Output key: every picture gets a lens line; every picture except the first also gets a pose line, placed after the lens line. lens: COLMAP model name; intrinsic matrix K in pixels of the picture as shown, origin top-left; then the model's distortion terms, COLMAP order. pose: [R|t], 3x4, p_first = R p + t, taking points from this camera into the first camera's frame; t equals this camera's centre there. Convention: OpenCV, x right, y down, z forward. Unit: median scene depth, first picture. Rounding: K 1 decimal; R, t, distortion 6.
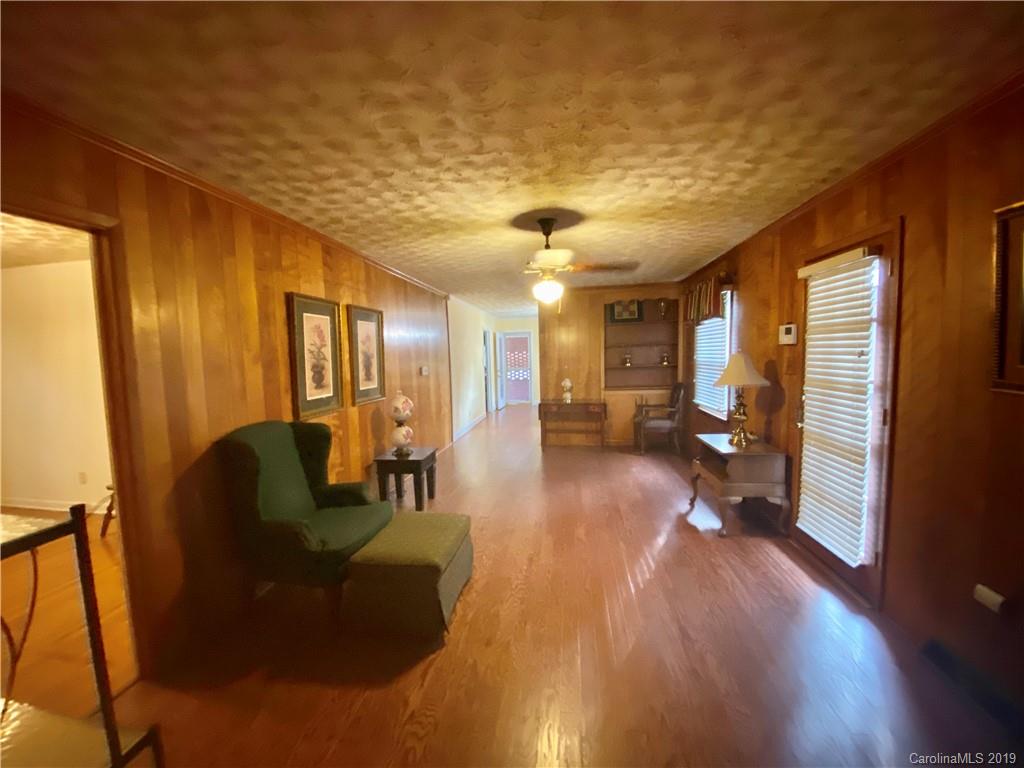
lens RADIAL K [[408.3, 0, 509.3], [0, 408.3, 385.7], [0, 0, 1]] dist [0.002439, -0.016141]
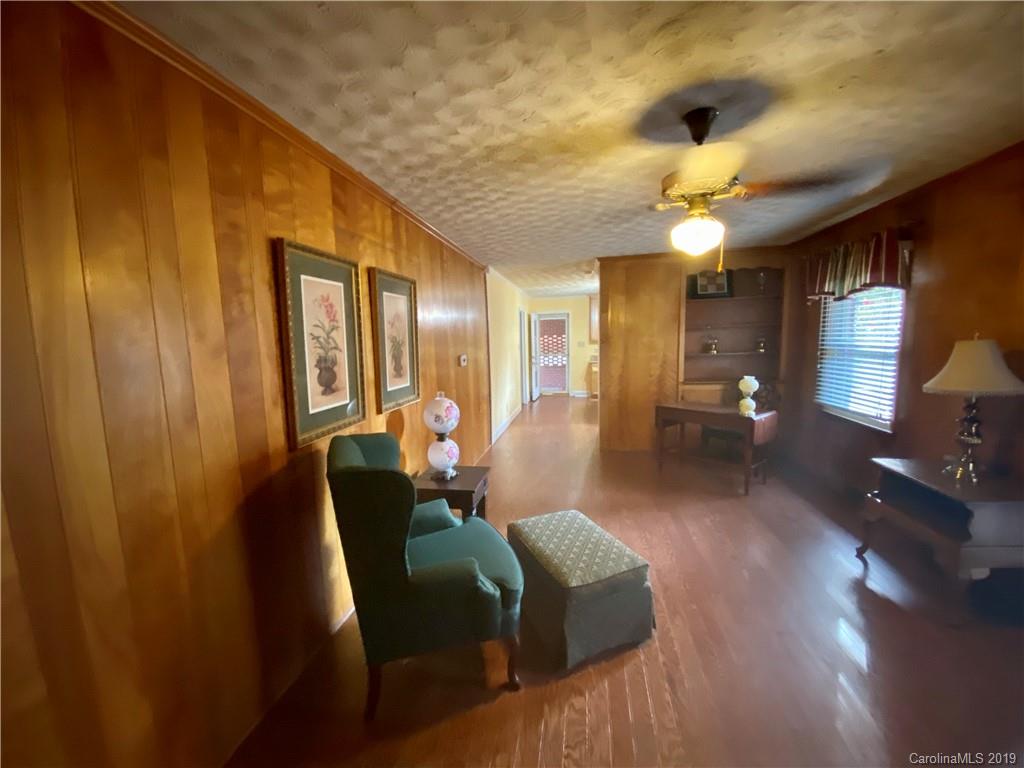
lens RADIAL K [[455.7, 0, 513.6], [0, 455.7, 392.7], [0, 0, 1]] dist [-0.002068, -0.026645]
pose [[0.997770, 0.006400, -0.066440, -0.111629], [-0.003611, 0.999111, 0.042001, -0.024093], [0.066650, -0.041668, 0.996906, 0.267292]]
